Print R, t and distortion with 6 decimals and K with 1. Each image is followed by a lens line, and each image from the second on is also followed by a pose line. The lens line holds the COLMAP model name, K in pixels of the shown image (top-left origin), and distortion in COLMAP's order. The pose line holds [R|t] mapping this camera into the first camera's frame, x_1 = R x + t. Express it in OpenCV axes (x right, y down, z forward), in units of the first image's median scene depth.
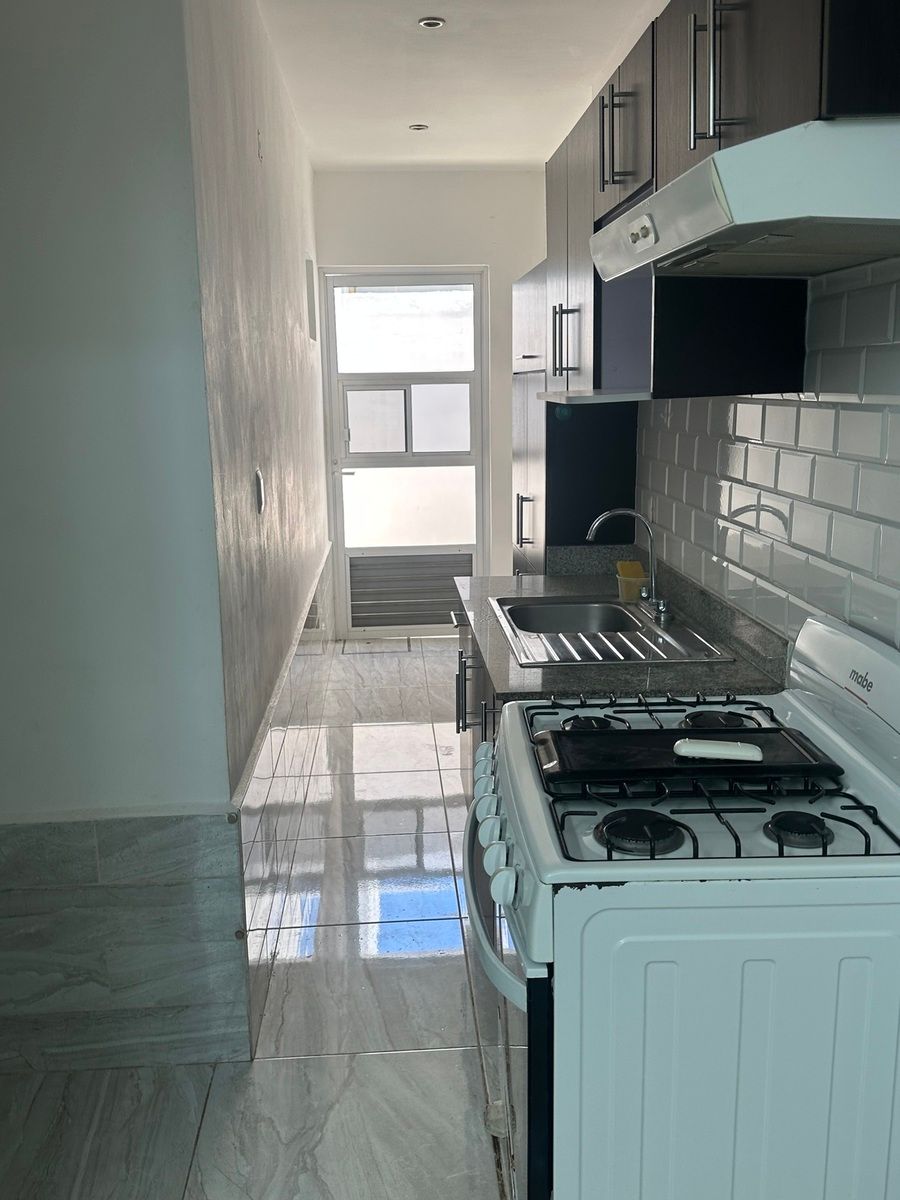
lens RADIAL K [[1075.4, 0, 451.7], [0, 1075.4, 604.0], [0, 0, 1]] dist [0.063884, 0.000915]
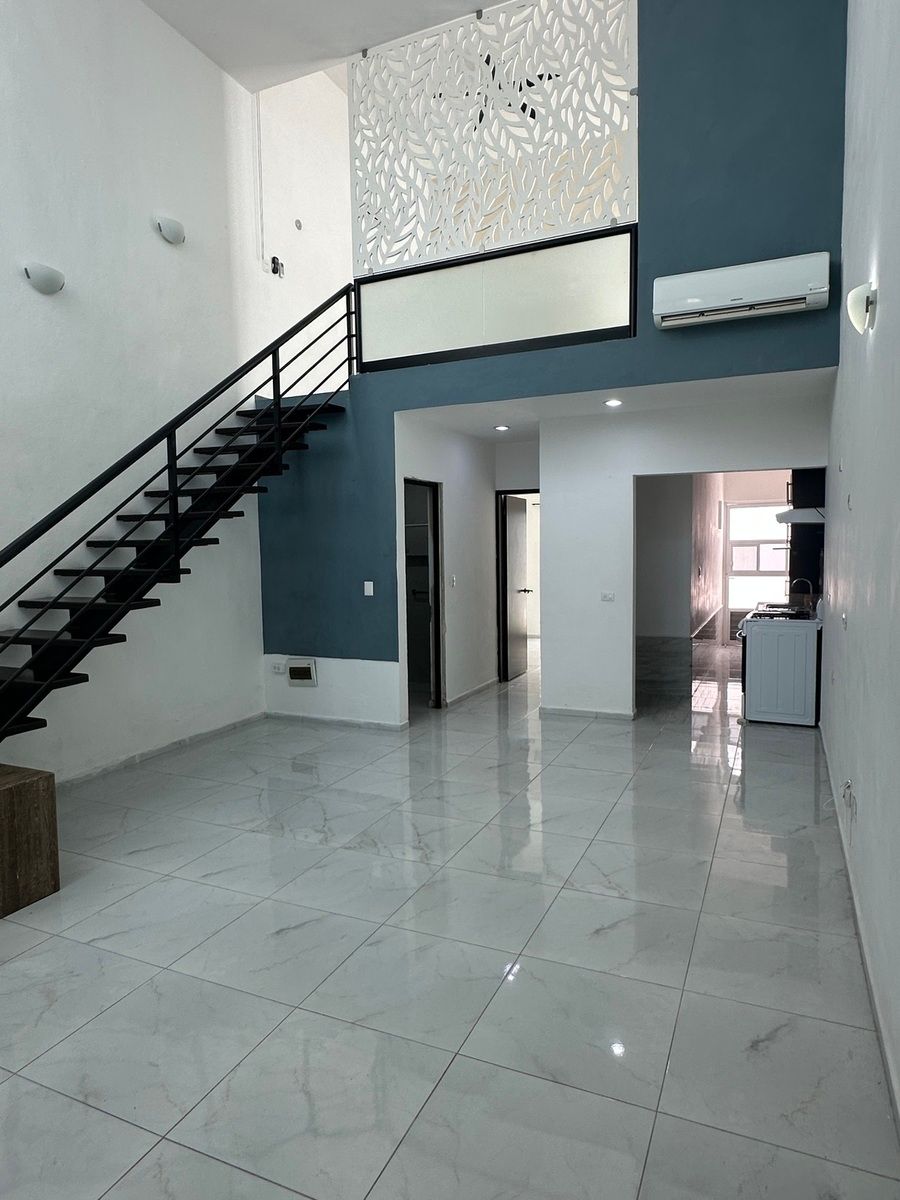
lens RADIAL K [[734.4, 0, 451.4], [0, 734.4, 601.2], [0, 0, 1]] dist [-0.001539, -0.000110]
pose [[0.884796, 0.037917, -0.464433, 0.126864], [-0.093392, 0.990891, -0.097024, 0.164711], [0.456523, 0.129221, 0.880277, -0.836525]]
